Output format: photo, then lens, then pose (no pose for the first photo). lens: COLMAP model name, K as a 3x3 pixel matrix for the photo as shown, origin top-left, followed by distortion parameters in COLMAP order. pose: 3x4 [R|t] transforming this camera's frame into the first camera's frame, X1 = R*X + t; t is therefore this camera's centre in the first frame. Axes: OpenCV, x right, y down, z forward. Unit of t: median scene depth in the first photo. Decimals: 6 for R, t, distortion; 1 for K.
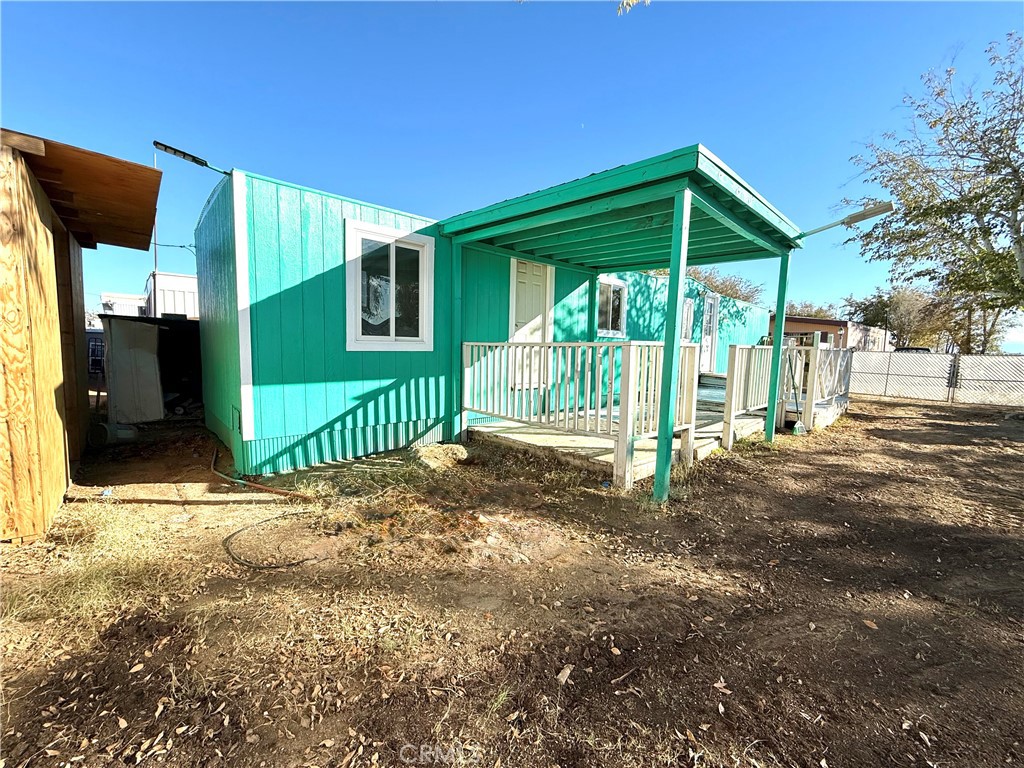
lens RADIAL K [[407.7, 0, 511.6], [0, 407.7, 390.0], [0, 0, 1]] dist [-0.001111, 0.000534]
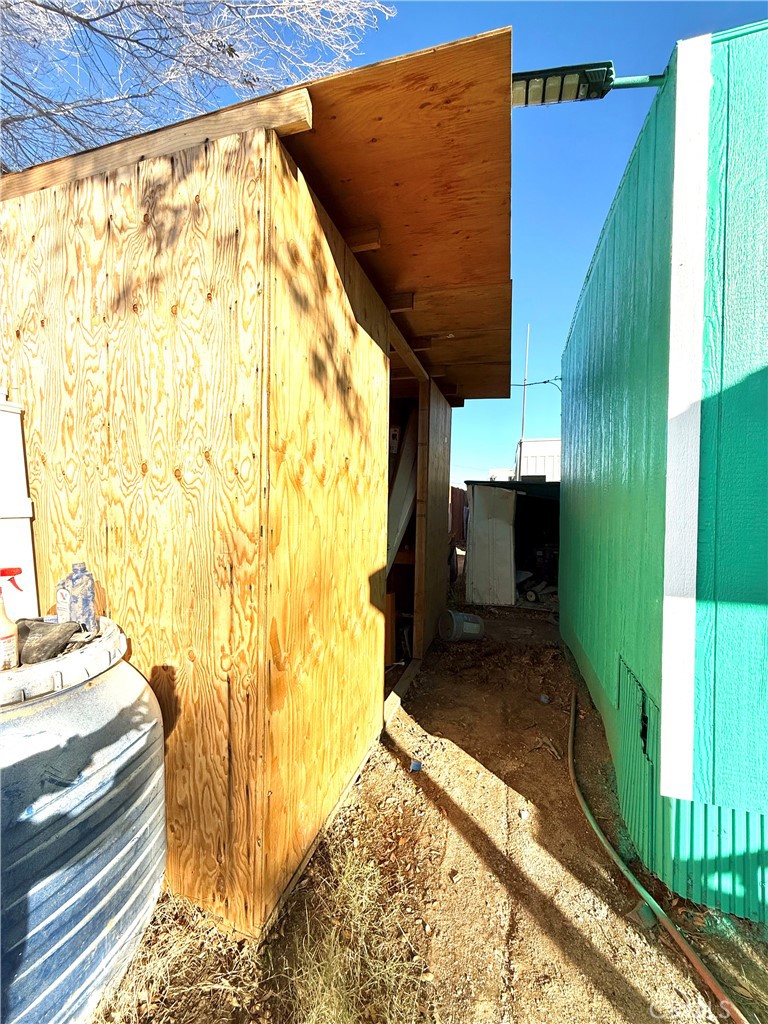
lens RADIAL K [[407.7, 0, 385.0], [0, 407.7, 516.4], [0, 0, 1]] dist [-0.001111, 0.000534]
pose [[0.503795, -0.001299, -0.863822, -0.455058], [-0.080302, 0.995598, -0.048330, -0.072147], [0.860083, 0.093715, 0.501473, 0.572891]]
